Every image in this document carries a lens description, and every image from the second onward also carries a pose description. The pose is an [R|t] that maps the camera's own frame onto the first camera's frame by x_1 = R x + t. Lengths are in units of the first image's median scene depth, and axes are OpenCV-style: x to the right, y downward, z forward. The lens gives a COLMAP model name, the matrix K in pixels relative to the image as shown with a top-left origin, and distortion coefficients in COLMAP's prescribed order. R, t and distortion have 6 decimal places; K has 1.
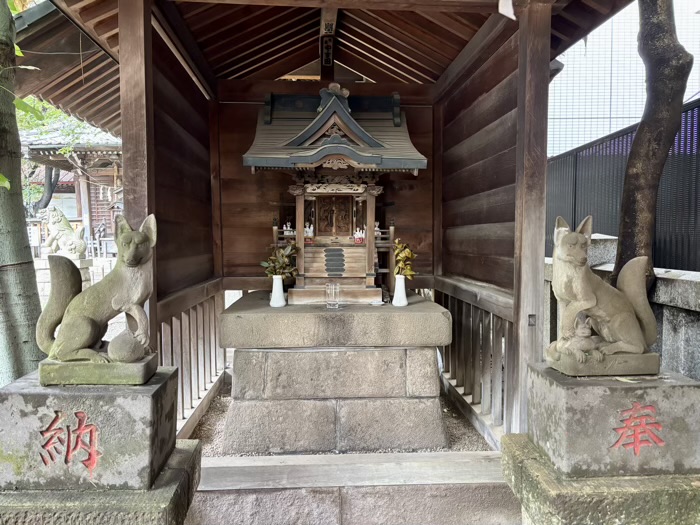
lens RADIAL K [[521.0, 0, 358.2], [0, 521.0, 265.8], [0, 0, 1]] dist [0.062380, -0.097076]
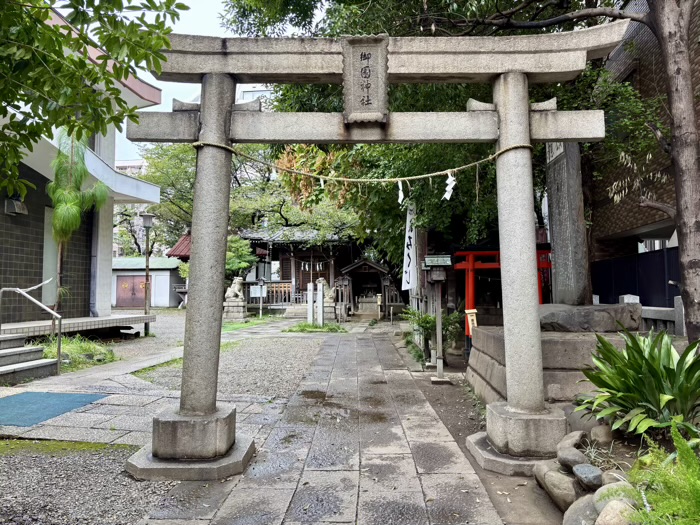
lens RADIAL K [[517.2, 0, 353.0], [0, 517.2, 242.0], [0, 0, 1]] dist [0.041694, -0.001760]
pose [[0.991450, -0.008099, -0.130233, -0.703683], [-0.011220, 0.989084, -0.146924, 0.212875], [0.130002, 0.147129, 0.980537, -4.505484]]
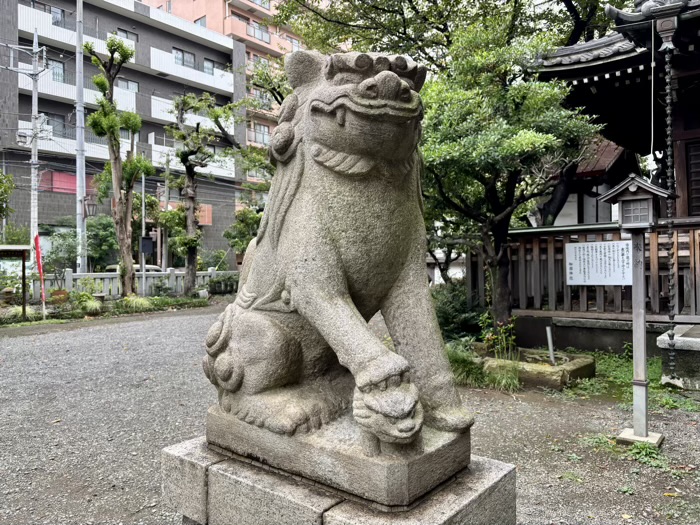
lens RADIAL K [[526.4, 0, 354.8], [0, 526.4, 258.0], [0, 0, 1]] dist [0.033180, -0.041853]
pose [[0.761734, -0.009346, -0.647823, -3.456569], [-0.024635, 0.998755, -0.043375, -0.245844], [0.647422, 0.048999, 0.760555, 3.634368]]
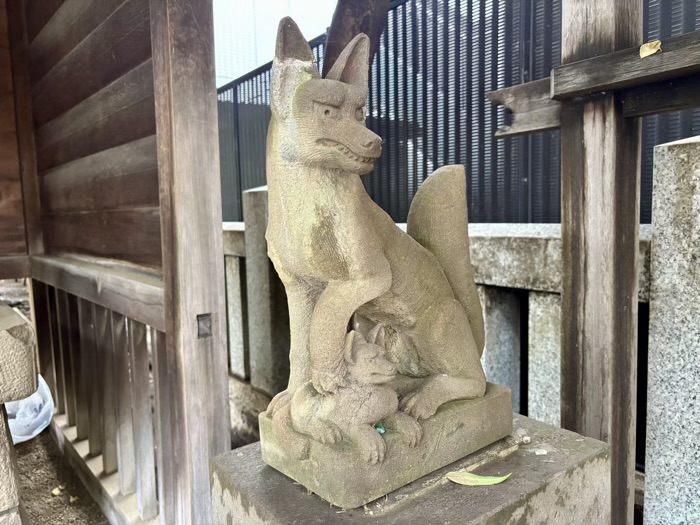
lens RADIAL K [[529.7, 0, 353.7], [0, 529.7, 263.1], [0, 0, 1]] dist [0.007685, -0.005034]
pose [[0.808330, -0.068669, 0.584711, 0.136171], [0.048736, 0.997570, 0.049781, 0.023855], [-0.586709, -0.011743, 0.809713, 0.443858]]
